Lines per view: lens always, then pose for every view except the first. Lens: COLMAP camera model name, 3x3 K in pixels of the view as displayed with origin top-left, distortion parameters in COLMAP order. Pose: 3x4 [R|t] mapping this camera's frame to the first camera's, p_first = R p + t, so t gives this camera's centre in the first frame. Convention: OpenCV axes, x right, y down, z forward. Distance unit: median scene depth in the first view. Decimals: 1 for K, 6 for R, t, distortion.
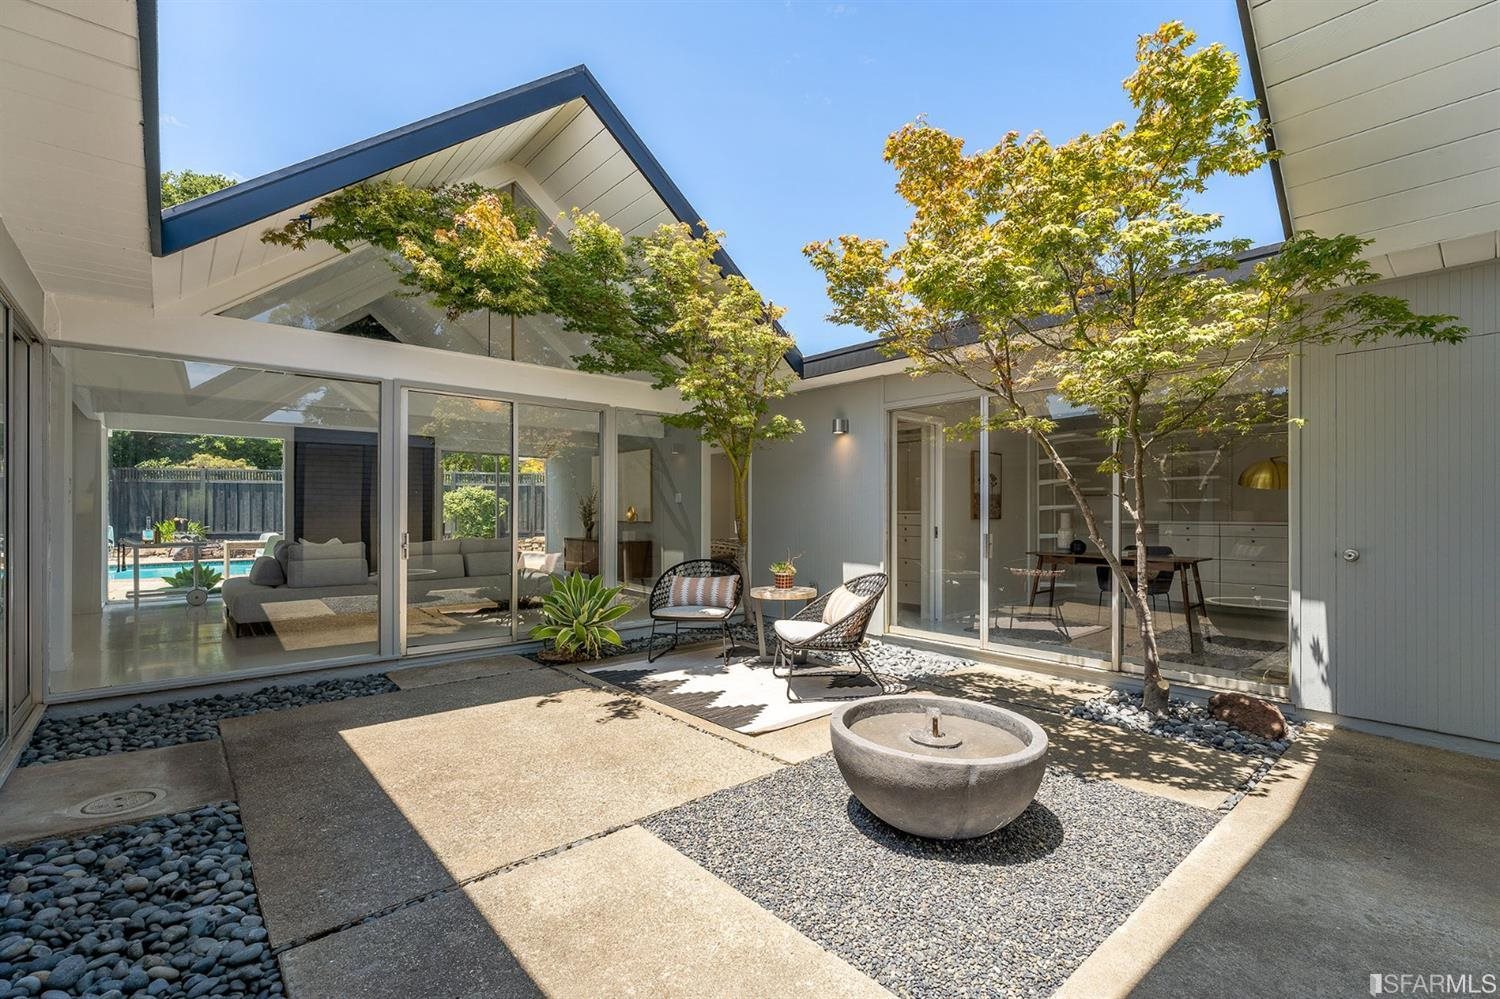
lens RADIAL K [[653.3, 0, 749.8], [0, 653.3, 509.3], [0, 0, 1]] dist [-0.000388, -0.000062]
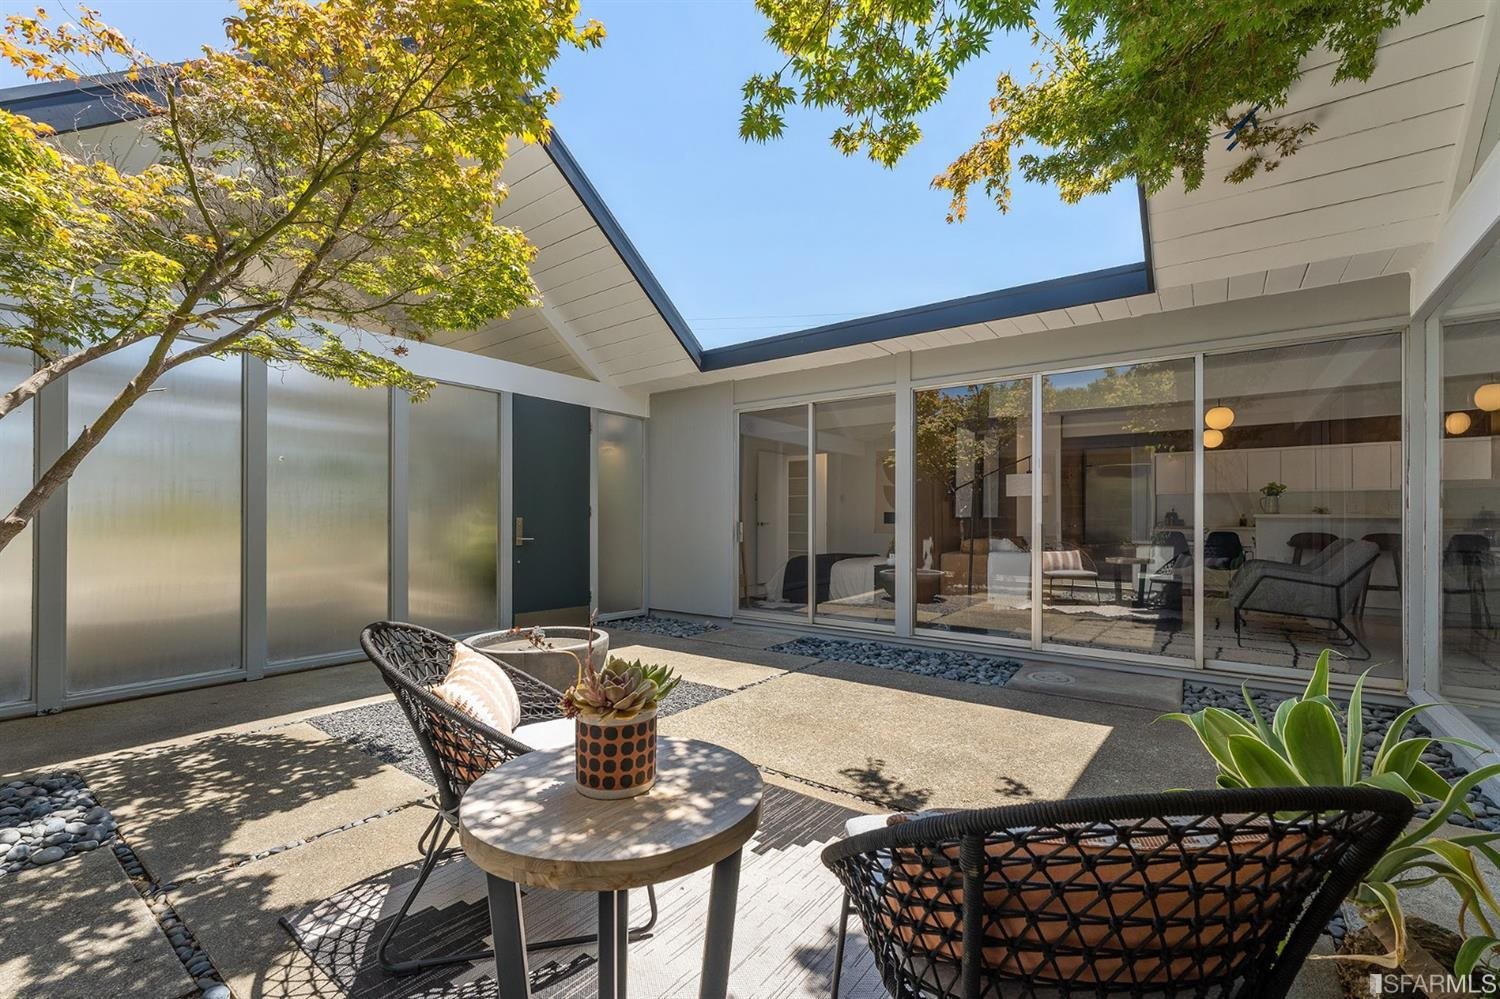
lens RADIAL K [[653.3, 0, 749.1], [0, 653.3, 512.3], [0, 0, 1]] dist [-0.000388, -0.000062]
pose [[-0.980323, -0.006155, -0.197303, 0.082354], [-0.003088, 0.999870, -0.015850, 0.050950], [0.197375, -0.014929, -0.980214, 1.971421]]
